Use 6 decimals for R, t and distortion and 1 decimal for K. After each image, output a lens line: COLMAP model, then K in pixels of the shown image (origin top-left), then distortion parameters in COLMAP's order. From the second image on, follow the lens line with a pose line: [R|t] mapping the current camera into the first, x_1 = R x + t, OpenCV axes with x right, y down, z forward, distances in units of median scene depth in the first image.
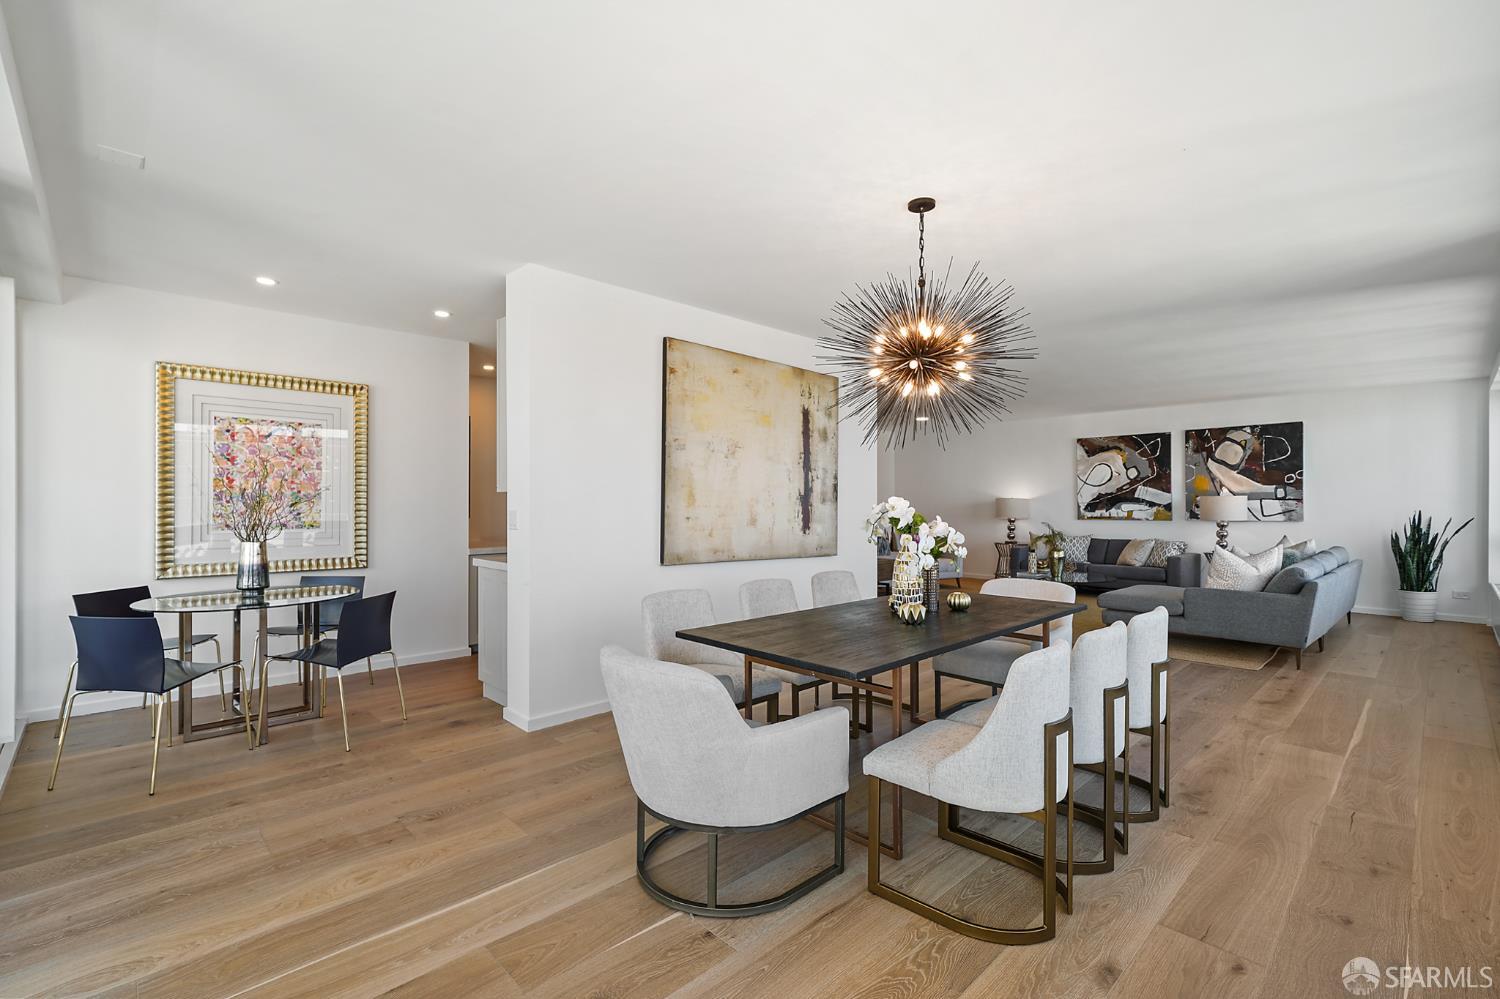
lens RADIAL K [[661.9, 0, 741.2], [0, 661.9, 500.3], [0, 0, 1]] dist [-0.000026, 0.000071]
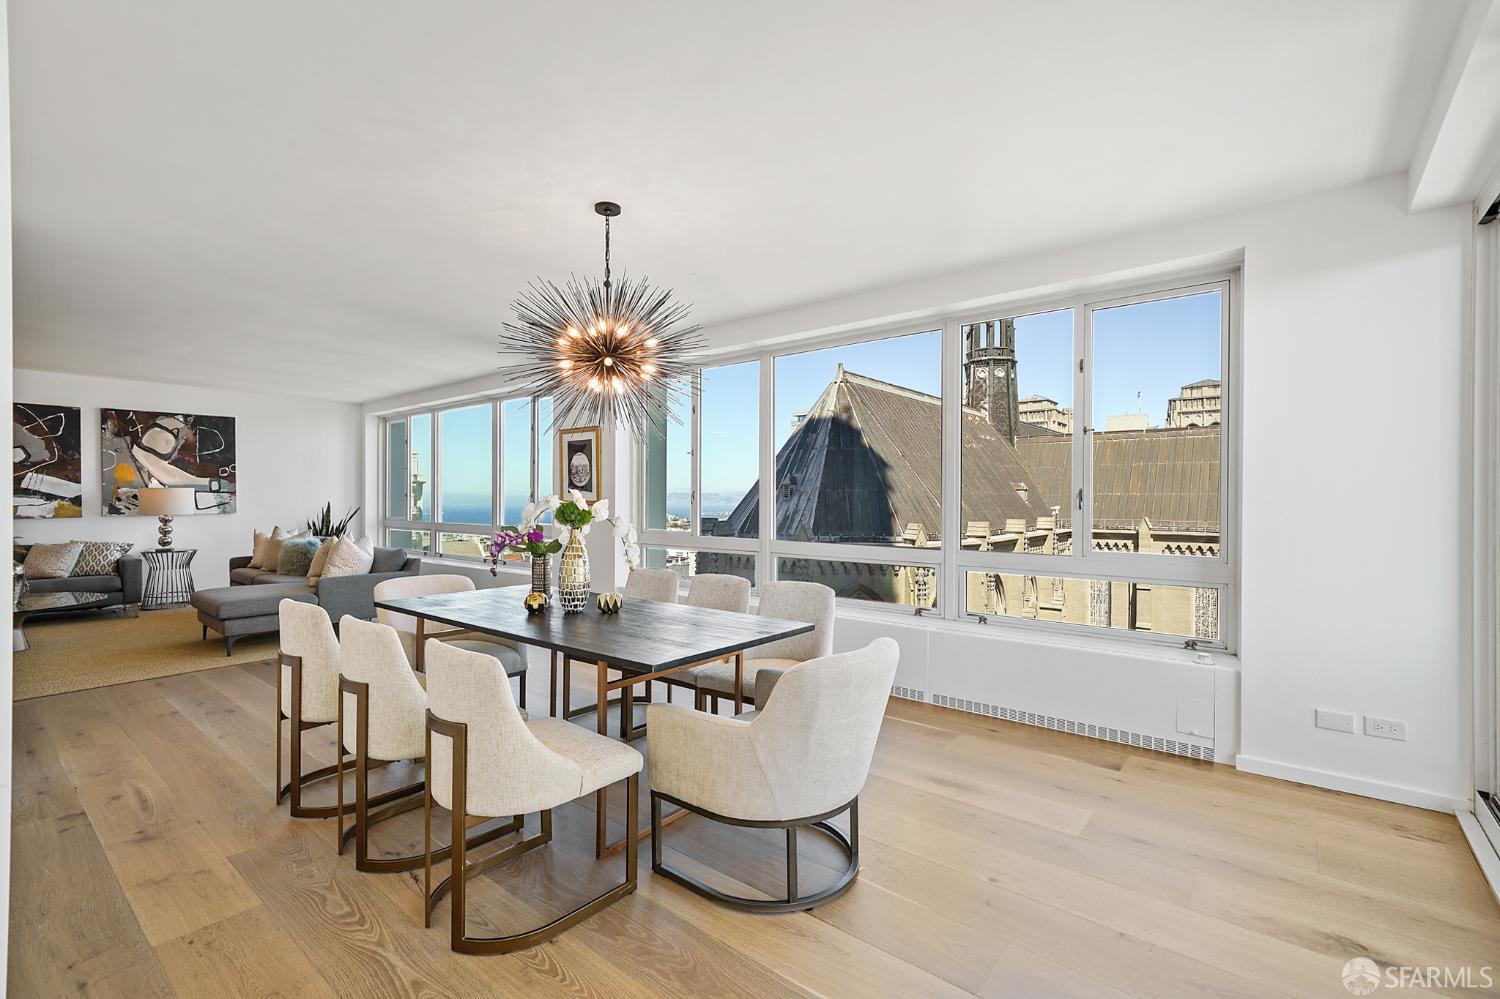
lens RADIAL K [[661.9, 0, 741.2], [0, 661.9, 500.3], [0, 0, 1]] dist [-0.000026, 0.000071]
pose [[-0.121849, -0.006254, 0.992529, -0.265781], [-0.005280, 0.999970, 0.005653, 0.001030], [-0.992535, -0.004551, -0.121879, 0.317684]]
